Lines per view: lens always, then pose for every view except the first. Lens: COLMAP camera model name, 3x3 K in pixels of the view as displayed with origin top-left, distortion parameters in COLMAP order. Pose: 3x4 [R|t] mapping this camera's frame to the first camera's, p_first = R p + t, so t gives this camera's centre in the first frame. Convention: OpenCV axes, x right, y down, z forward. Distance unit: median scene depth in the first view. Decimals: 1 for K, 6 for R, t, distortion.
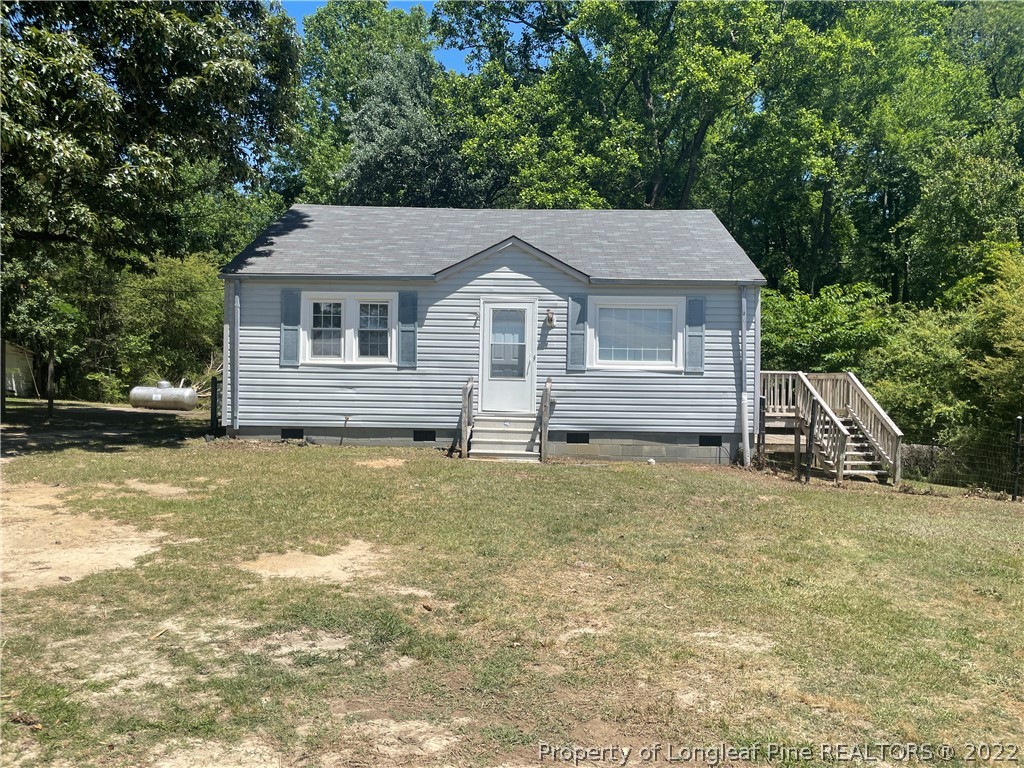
lens RADIAL K [[780.9, 0, 516.6], [0, 780.9, 381.9], [0, 0, 1]] dist [0.095193, -0.130450]
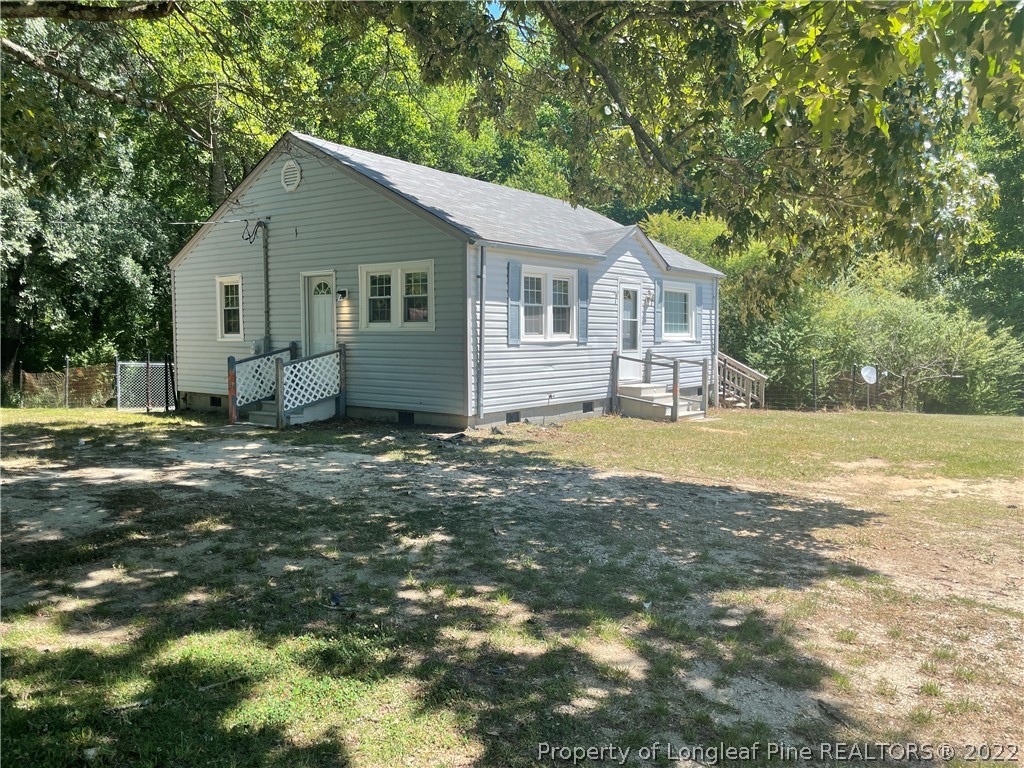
lens RADIAL K [[780.9, 0, 516.6], [0, 780.9, 381.9], [0, 0, 1]] dist [0.095193, -0.130450]
pose [[0.595538, -0.064941, 0.800698, -1.028511], [-0.001682, 0.996624, 0.082082, -0.052356], [-0.803326, -0.050230, 0.593418, 0.450214]]
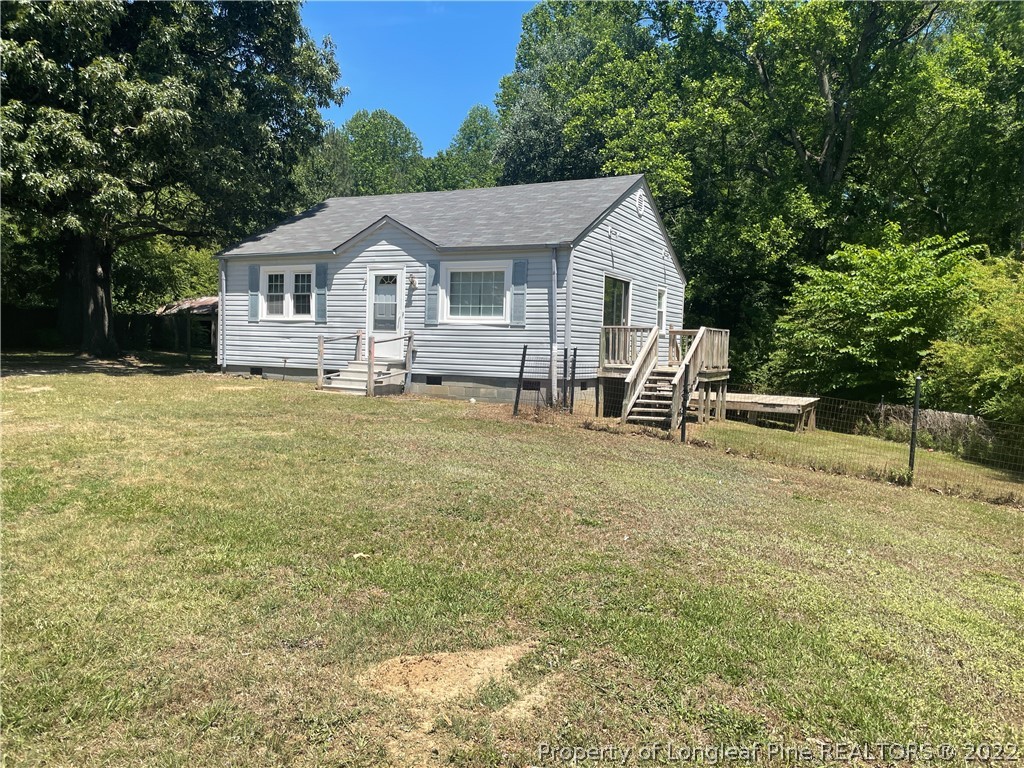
lens RADIAL K [[780.9, 0, 516.6], [0, 780.9, 381.9], [0, 0, 1]] dist [0.095193, -0.130450]
pose [[0.899051, 0.028595, -0.436910, 0.724334], [-0.012721, 0.999150, 0.039215, 0.024989], [0.437659, -0.029698, 0.898650, -0.032462]]
